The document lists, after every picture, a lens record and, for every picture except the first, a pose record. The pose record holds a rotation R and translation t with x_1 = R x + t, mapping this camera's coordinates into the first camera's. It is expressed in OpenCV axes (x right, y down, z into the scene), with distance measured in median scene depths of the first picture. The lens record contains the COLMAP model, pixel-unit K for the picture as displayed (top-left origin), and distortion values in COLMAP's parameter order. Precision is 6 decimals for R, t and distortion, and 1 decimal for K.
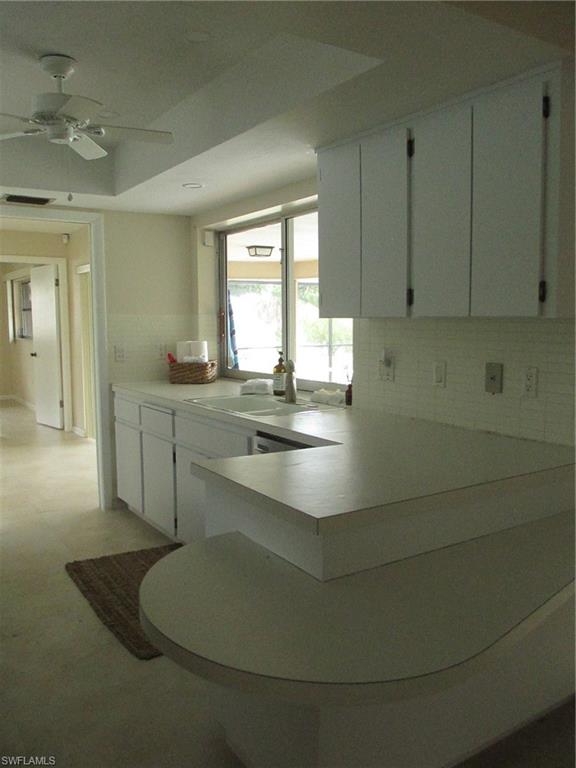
lens RADIAL K [[647.0, 0, 288.0], [0, 647.0, 384.0], [0, 0, 1]] dist [-0.096715, 0.112505]
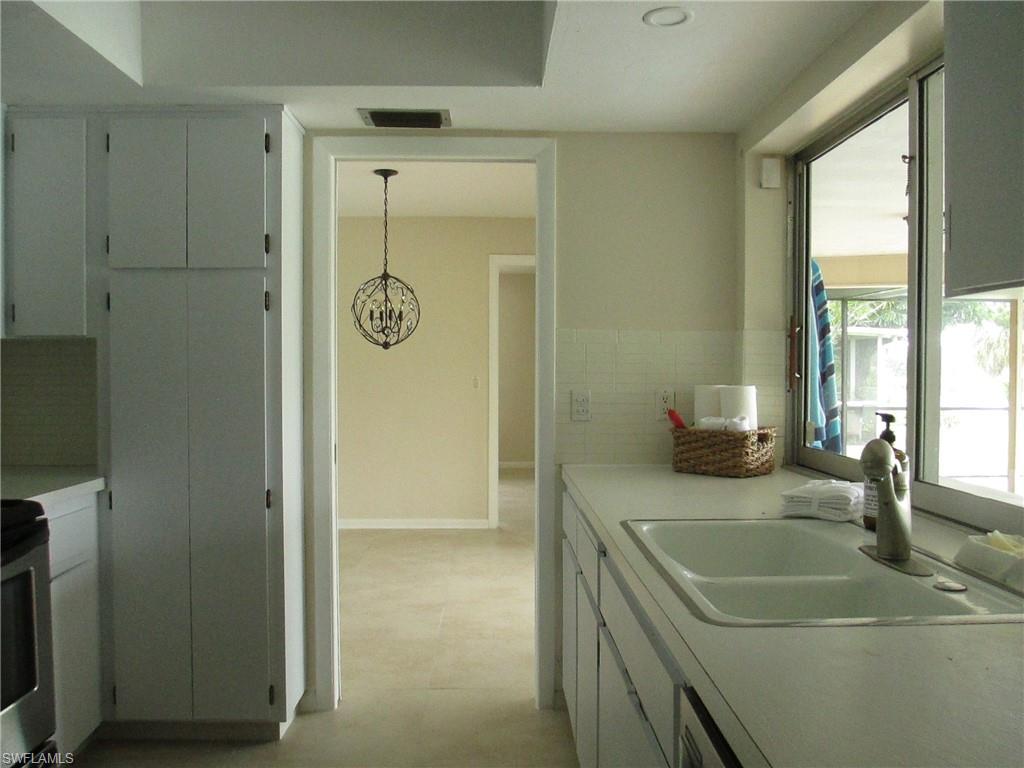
lens RADIAL K [[862.6, 0, 507.1], [0, 862.6, 383.9], [0, 0, 1]] dist [-0.096715, 0.112505]
pose [[0.847355, 0.020084, -0.530647, 0.052639], [-0.061200, 0.996319, -0.060018, -0.020104], [0.527489, 0.083333, 0.845465, 0.383364]]
